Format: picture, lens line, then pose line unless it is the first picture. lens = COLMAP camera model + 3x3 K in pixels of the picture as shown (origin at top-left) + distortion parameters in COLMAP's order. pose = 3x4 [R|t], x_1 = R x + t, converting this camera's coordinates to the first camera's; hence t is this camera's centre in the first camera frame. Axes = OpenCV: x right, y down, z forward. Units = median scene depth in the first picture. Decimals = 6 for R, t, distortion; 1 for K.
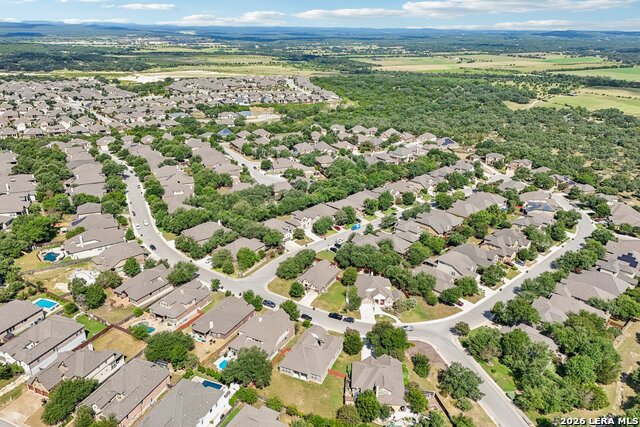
lens RADIAL K [[468.5, 0, 320.0], [0, 468.5, 213.5], [0, 0, 1]] dist [0.086032, -0.090181]
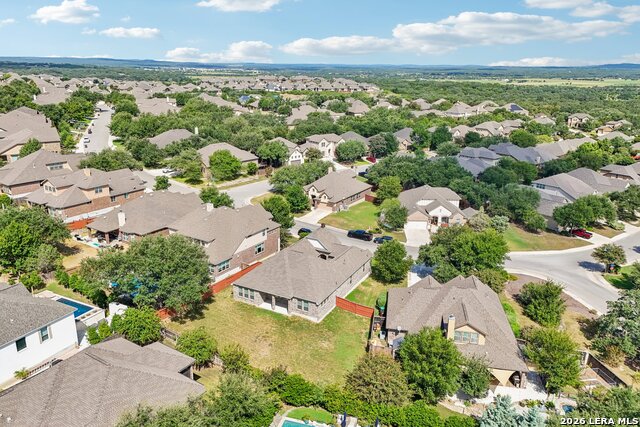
lens RADIAL K [[468.5, 0, 320.0], [0, 468.5, 213.5], [0, 0, 1]] dist [0.086032, -0.090181]
pose [[0.996145, 0.028465, -0.082981, 0.035756], [-0.034502, 0.996790, -0.072247, 0.270171], [0.080658, 0.074832, 0.993929, 0.512382]]
